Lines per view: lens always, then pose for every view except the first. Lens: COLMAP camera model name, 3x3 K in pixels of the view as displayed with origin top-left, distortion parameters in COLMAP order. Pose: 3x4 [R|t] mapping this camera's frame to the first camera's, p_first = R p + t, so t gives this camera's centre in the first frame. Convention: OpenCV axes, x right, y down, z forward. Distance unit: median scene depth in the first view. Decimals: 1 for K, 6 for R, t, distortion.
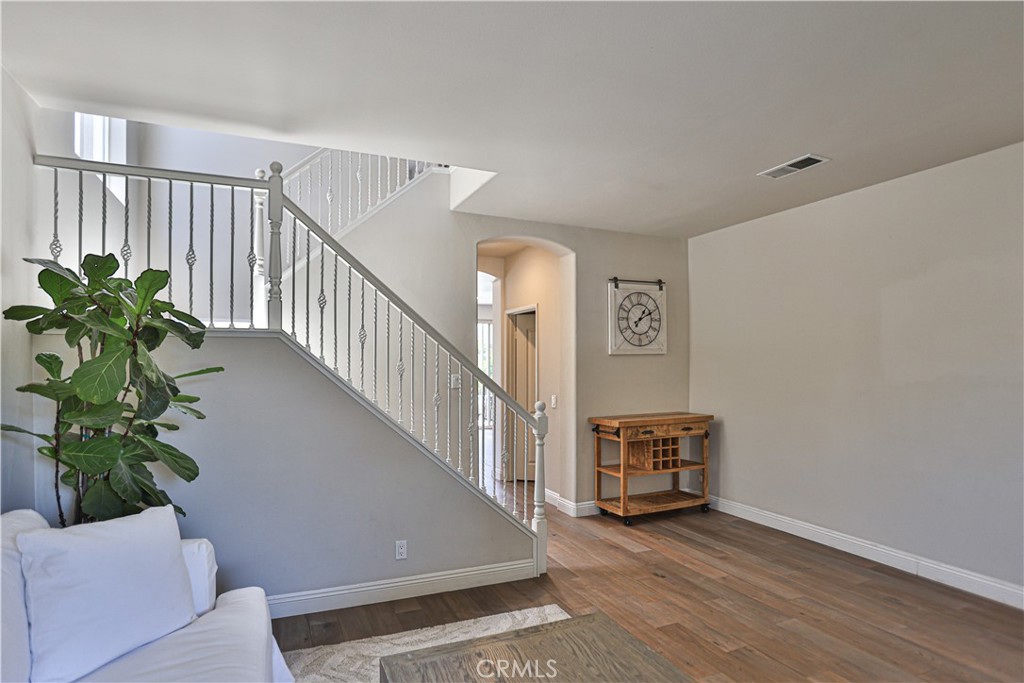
lens RADIAL K [[534.6, 0, 483.2], [0, 534.6, 367.2], [0, 0, 1]] dist [-0.039973, 0.000404]
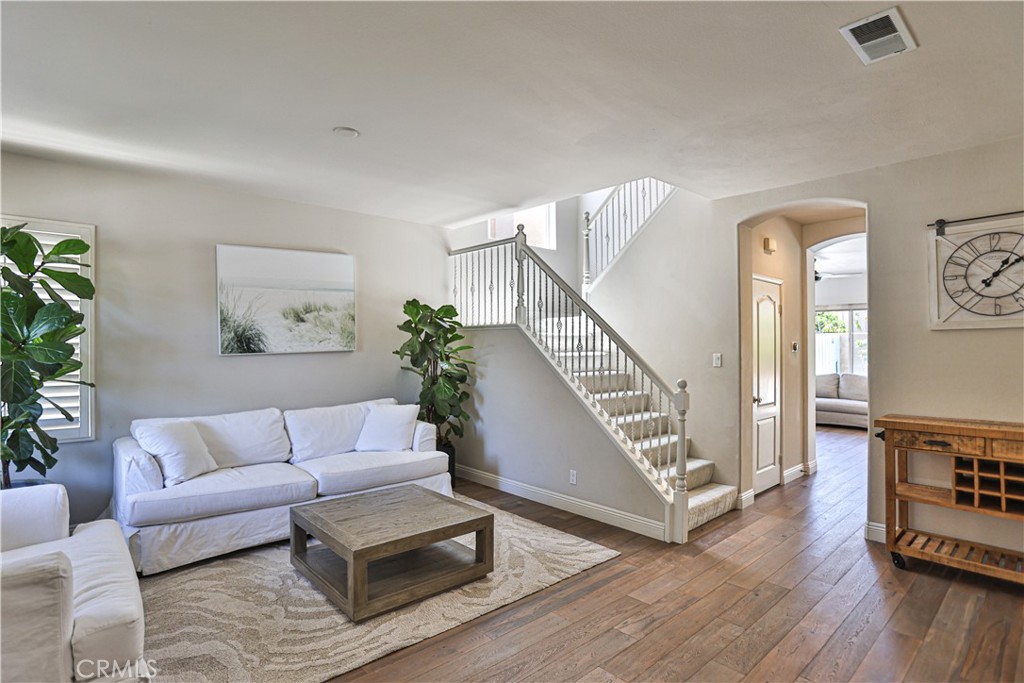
lens RADIAL K [[515.4, 0, 496.1], [0, 515.4, 336.1], [0, 0, 1]] dist [-0.062613, 0.023189]
pose [[0.324188, -0.017108, -0.945838, 0.721987], [-0.008446, 0.999744, -0.020978, 0.003138], [0.945955, 0.014789, 0.323961, 0.253488]]
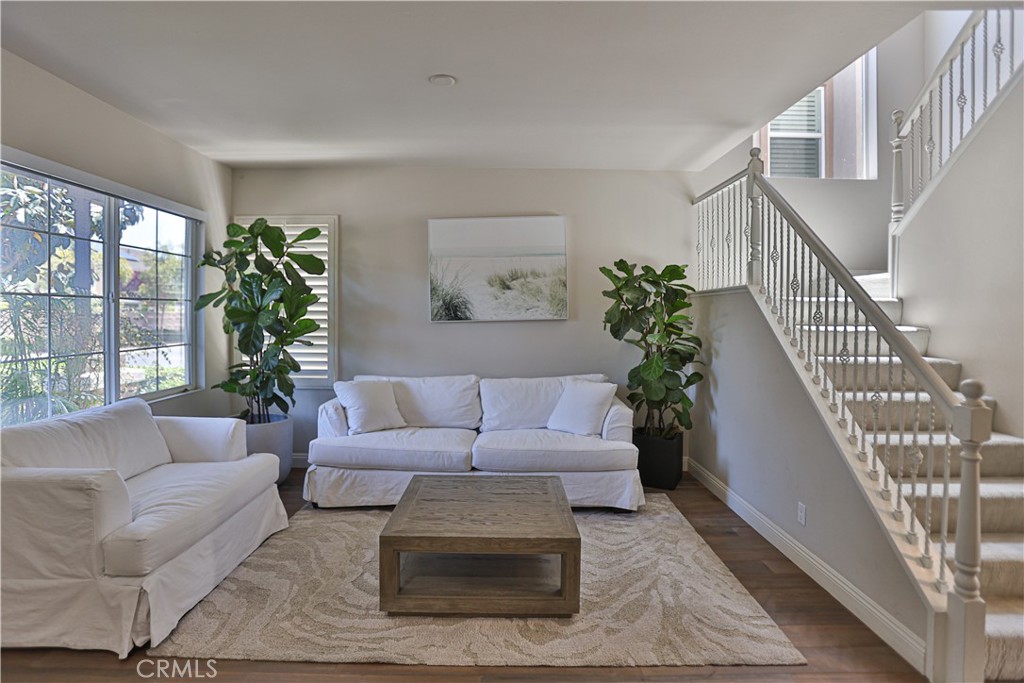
lens RADIAL K [[515.4, 0, 499.0], [0, 515.4, 314.4], [0, 0, 1]] dist [-0.062613, 0.023189]
pose [[-0.369354, -0.001807, -0.929287, 0.581287], [-0.014782, 0.999883, 0.003930, 0.001671], [0.929171, 0.015188, -0.369337, 0.567192]]
